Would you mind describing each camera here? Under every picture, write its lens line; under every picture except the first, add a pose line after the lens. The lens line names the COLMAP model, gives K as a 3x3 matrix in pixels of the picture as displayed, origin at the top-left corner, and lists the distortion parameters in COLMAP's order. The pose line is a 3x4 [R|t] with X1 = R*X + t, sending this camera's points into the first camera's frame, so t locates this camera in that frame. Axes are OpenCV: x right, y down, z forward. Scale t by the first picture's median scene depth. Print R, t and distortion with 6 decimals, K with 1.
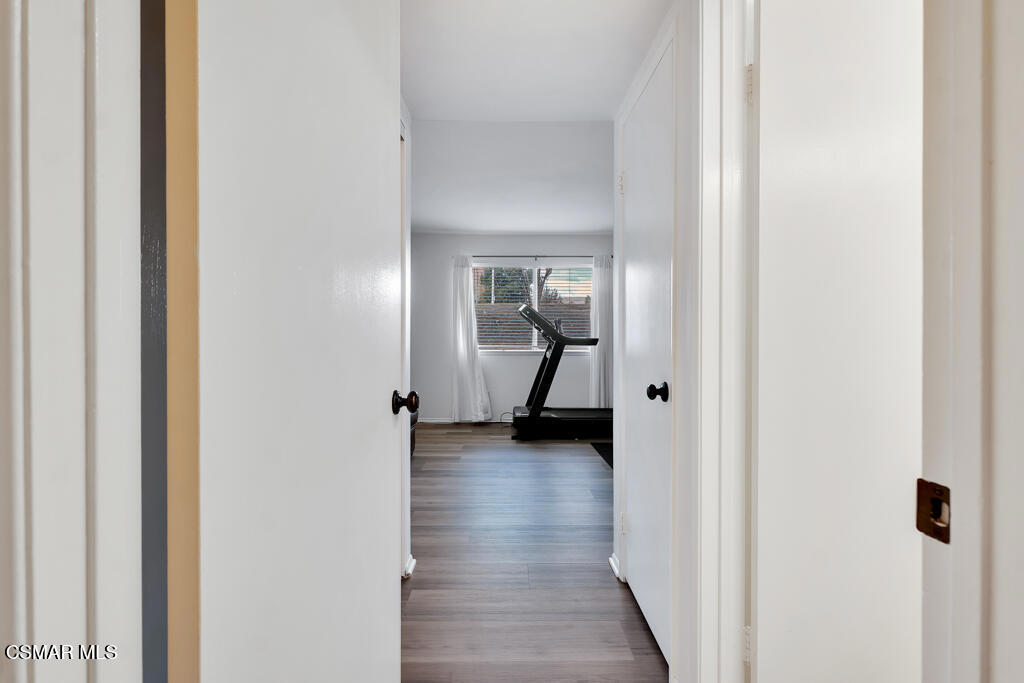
lens RADIAL K [[468.4, 0, 512.7], [0, 468.4, 340.8], [0, 0, 1]] dist [0.008684, -0.001808]
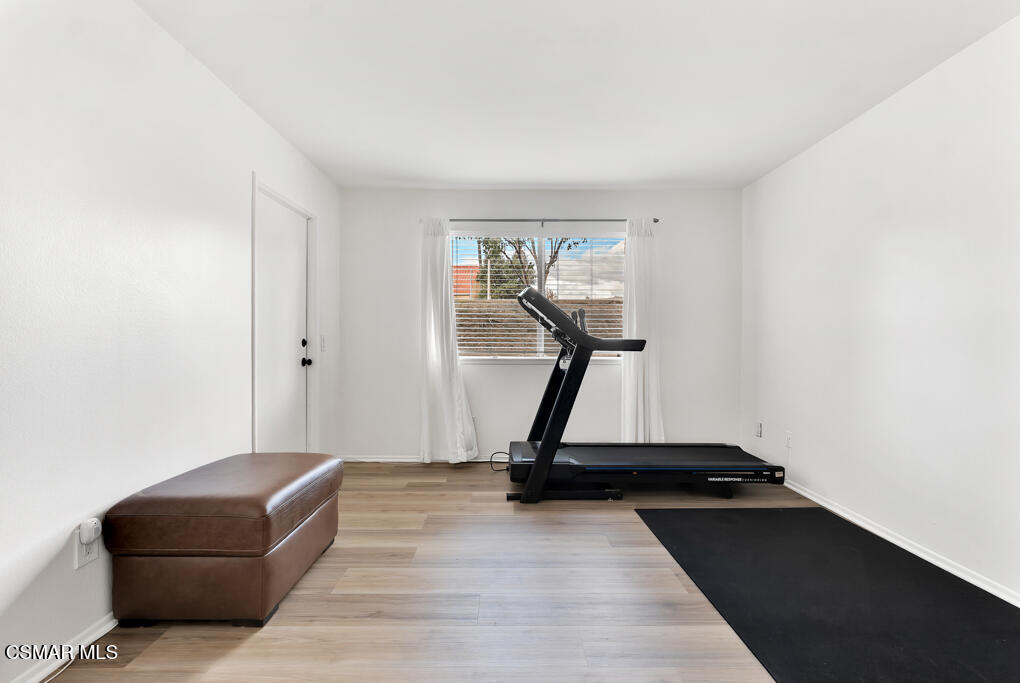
lens RADIAL K [[466.6, 0, 507.2], [0, 466.6, 339.5], [0, 0, 1]] dist [0.008684, -0.001808]
pose [[0.999980, -0.000706, -0.006361, 0.002176], [0.000661, 0.999975, -0.007047, -0.001225], [0.006366, 0.007042, 0.999955, 0.323959]]
